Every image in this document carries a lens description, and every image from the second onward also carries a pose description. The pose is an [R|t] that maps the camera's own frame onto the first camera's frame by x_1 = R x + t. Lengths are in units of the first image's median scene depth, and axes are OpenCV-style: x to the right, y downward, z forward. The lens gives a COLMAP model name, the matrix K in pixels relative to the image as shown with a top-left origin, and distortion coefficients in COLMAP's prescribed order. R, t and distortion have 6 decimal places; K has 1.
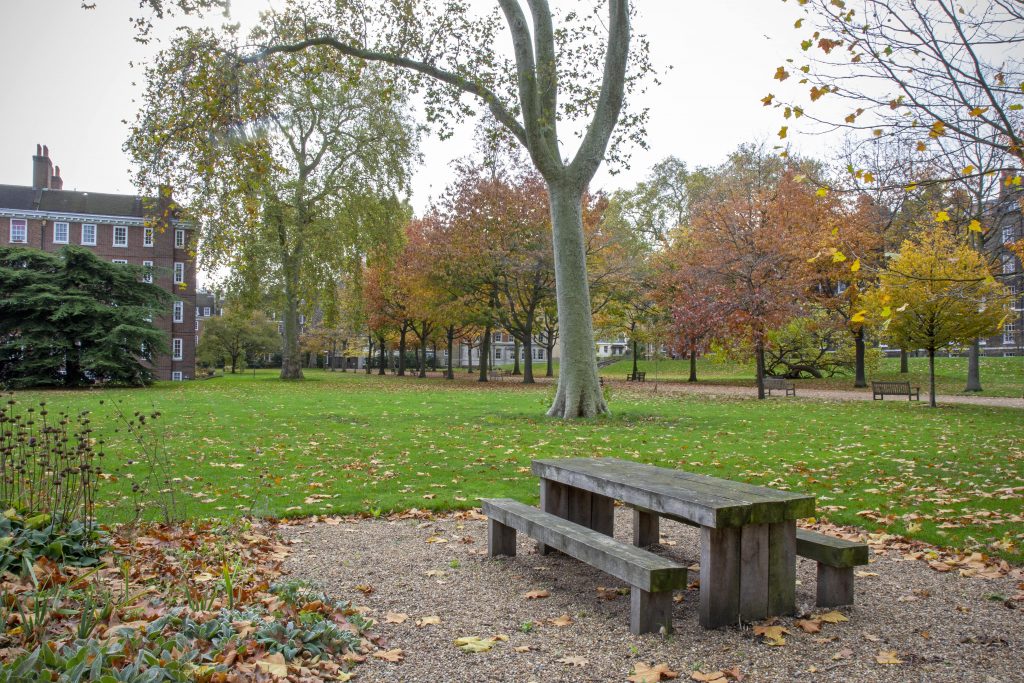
lens RADIAL K [[747.5, 0, 512.0], [0, 747.5, 341.5], [0, 0, 1]] dist [-0.034063, -0.003279]
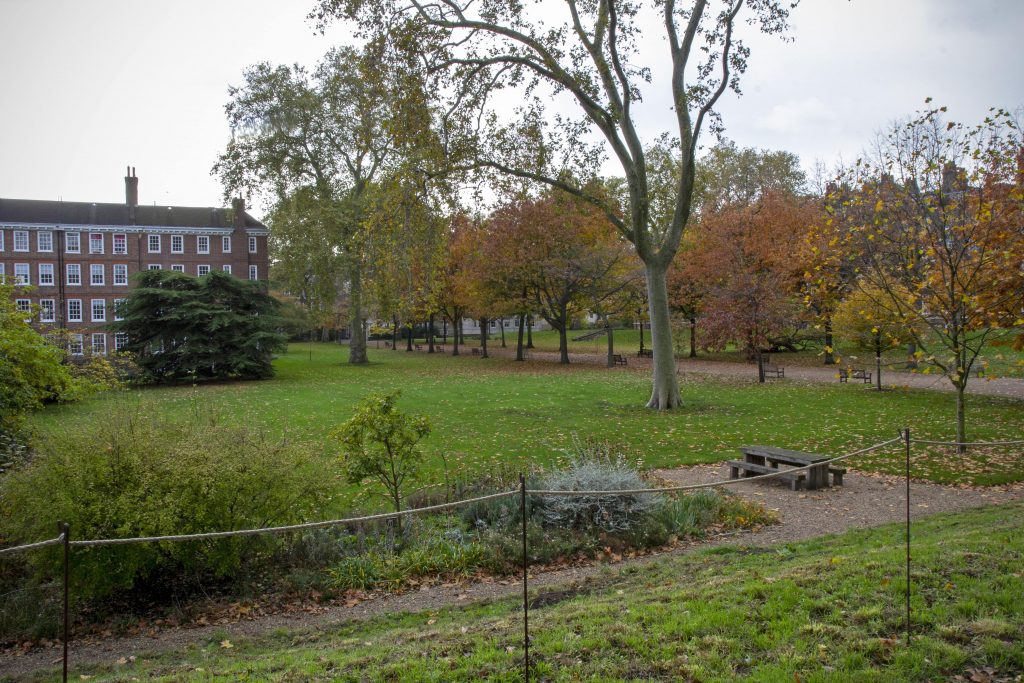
lens RADIAL K [[747.5, 0, 512.0], [0, 747.5, 341.5], [0, 0, 1]] dist [-0.034063, -0.003279]
pose [[0.998760, -0.025943, 0.042481, -0.146772], [0.023497, 0.998092, 0.057103, -0.067913], [-0.043882, -0.056034, 0.997464, -0.286237]]
